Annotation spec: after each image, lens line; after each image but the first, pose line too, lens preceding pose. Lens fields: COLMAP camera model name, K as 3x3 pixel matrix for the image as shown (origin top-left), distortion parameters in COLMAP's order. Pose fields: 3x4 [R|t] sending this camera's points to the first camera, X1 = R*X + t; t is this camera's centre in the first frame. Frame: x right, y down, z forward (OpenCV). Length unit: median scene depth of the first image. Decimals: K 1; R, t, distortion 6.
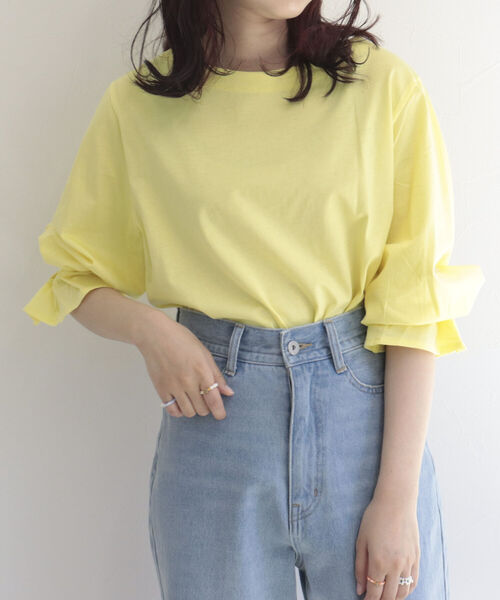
lens RADIAL K [[835.8, 0, 248.6], [0, 835.8, 301.1], [0, 0, 1]] dist [-0.084292, 0.000000]
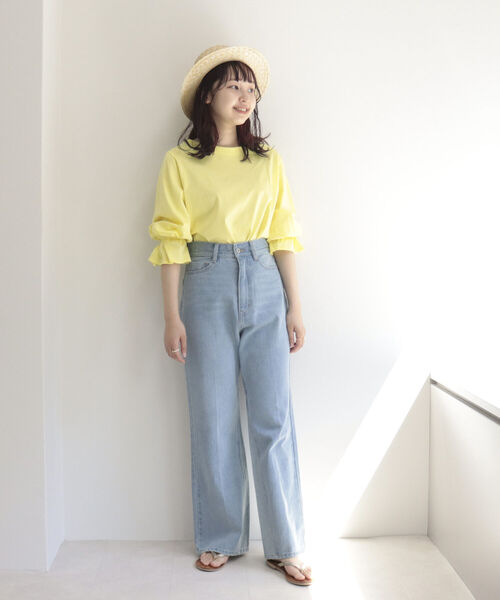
lens RADIAL K [[514.1, 0, 251.2], [0, 514.1, 302.5], [0, 0, 1]] dist [0.009193, 0.000825]
pose [[0.992055, -0.042678, 0.118342, -0.106332], [0.034875, 0.997127, 0.067239, 0.111668], [-0.120871, -0.062578, 0.990694, -0.632549]]
